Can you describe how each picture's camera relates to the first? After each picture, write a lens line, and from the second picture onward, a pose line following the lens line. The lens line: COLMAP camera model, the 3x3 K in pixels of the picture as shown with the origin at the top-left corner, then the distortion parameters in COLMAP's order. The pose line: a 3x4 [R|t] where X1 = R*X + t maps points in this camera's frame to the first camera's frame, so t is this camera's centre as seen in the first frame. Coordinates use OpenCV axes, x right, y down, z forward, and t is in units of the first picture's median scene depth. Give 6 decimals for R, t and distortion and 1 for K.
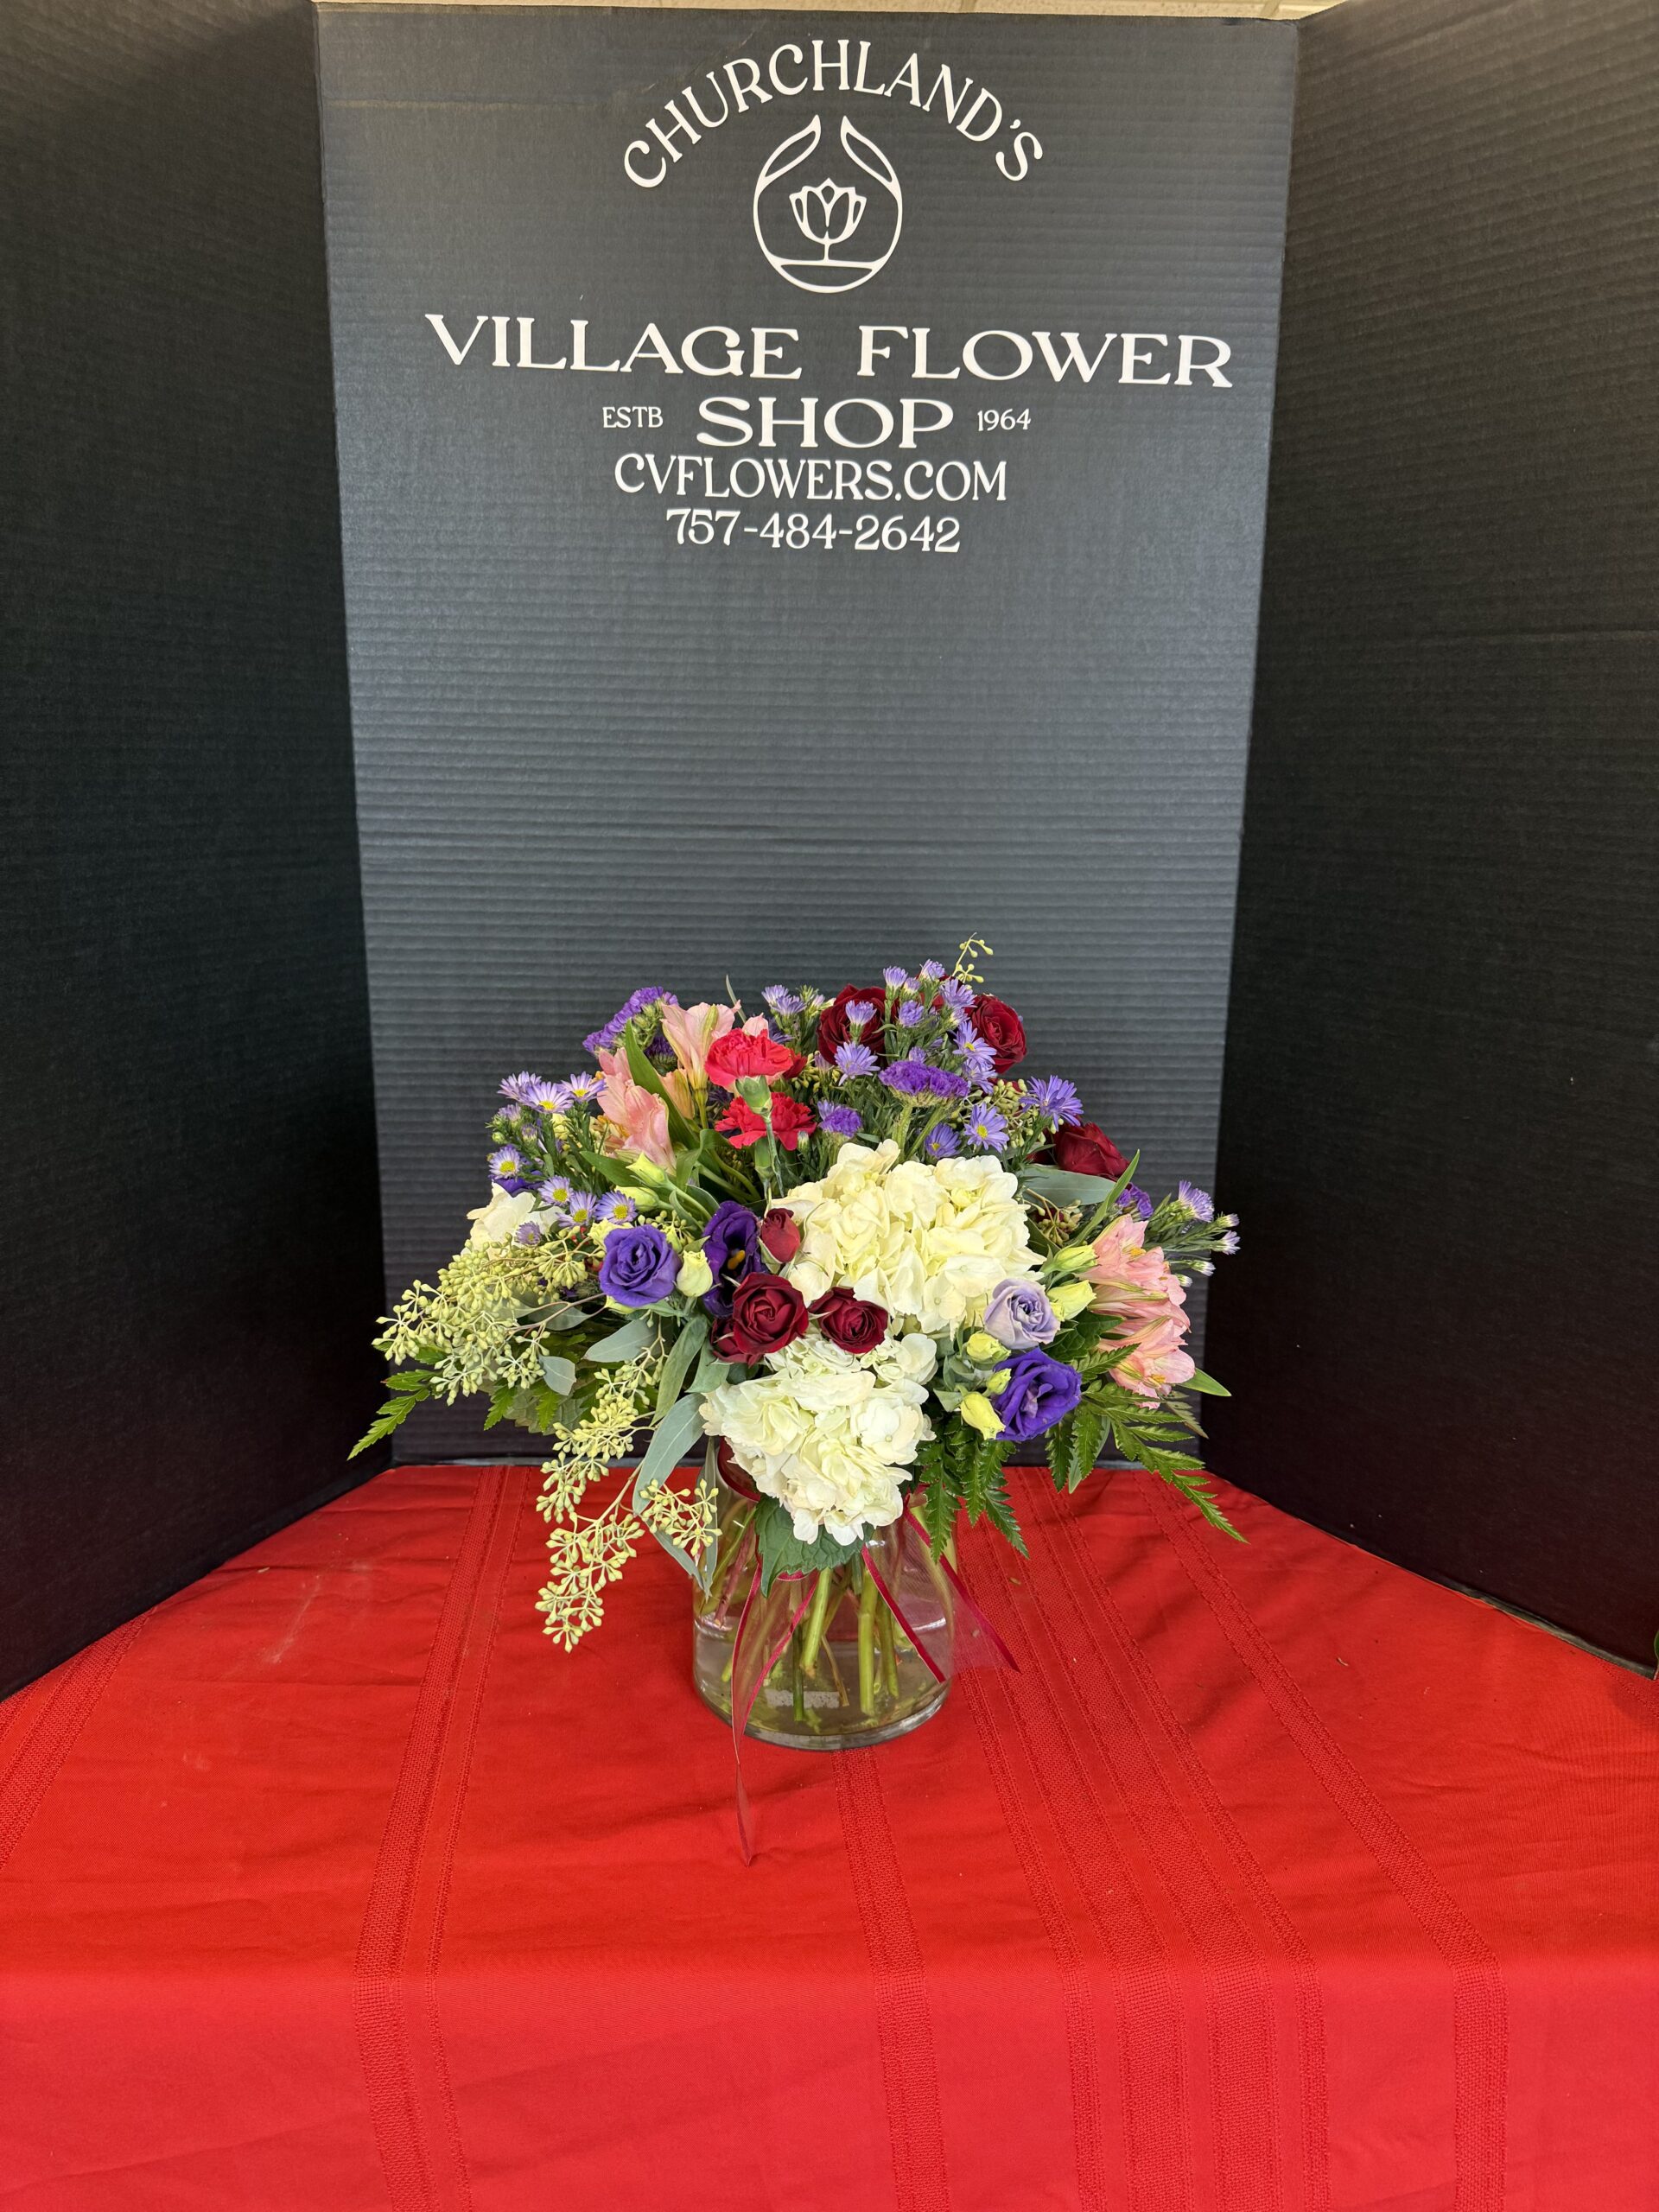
lens RADIAL K [[1561.3, 0, 829.5], [0, 1561.3, 1106.0], [0, 0, 1]] dist [0.000014, -0.042271]
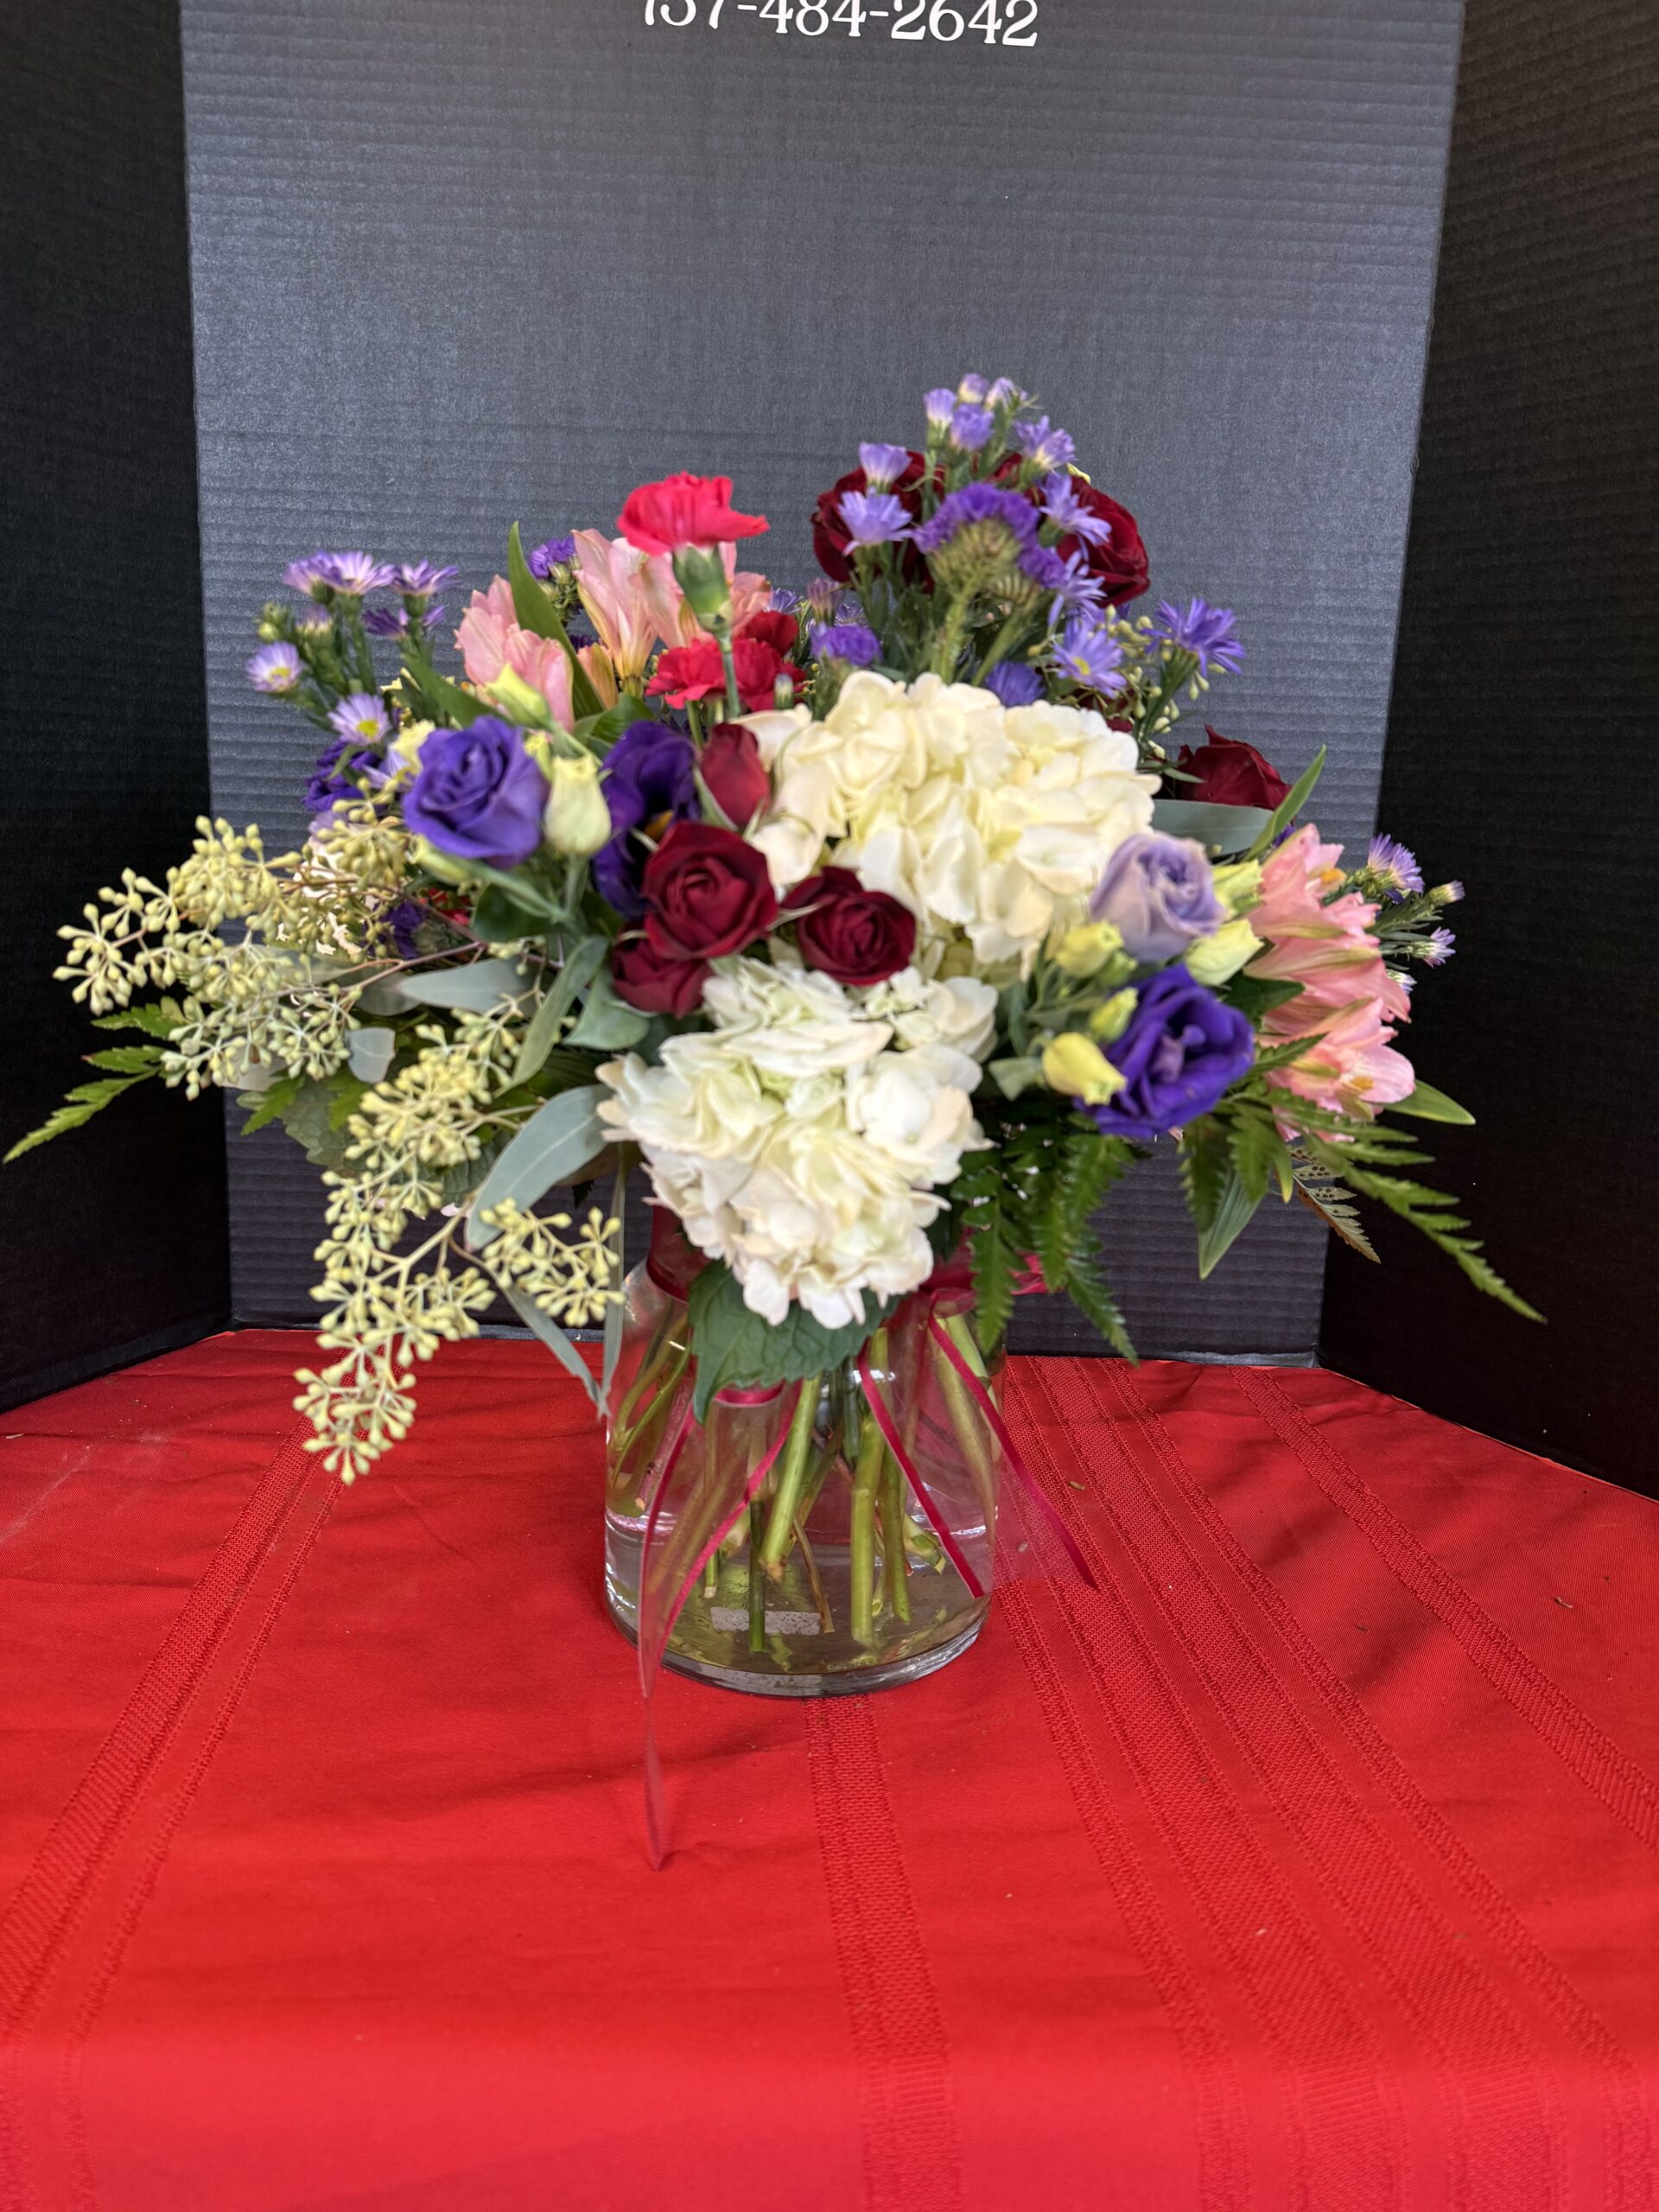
lens RADIAL K [[1605.1, 0, 832.9], [0, 1605.1, 1099.3], [0, 0, 1]] dist [0.003599, -0.045625]
pose [[0.999572, 0.028611, -0.006094, 0.008844], [-0.028668, 0.999543, -0.009550, 0.155815], [0.005817, 0.009721, 0.999936, 0.303779]]
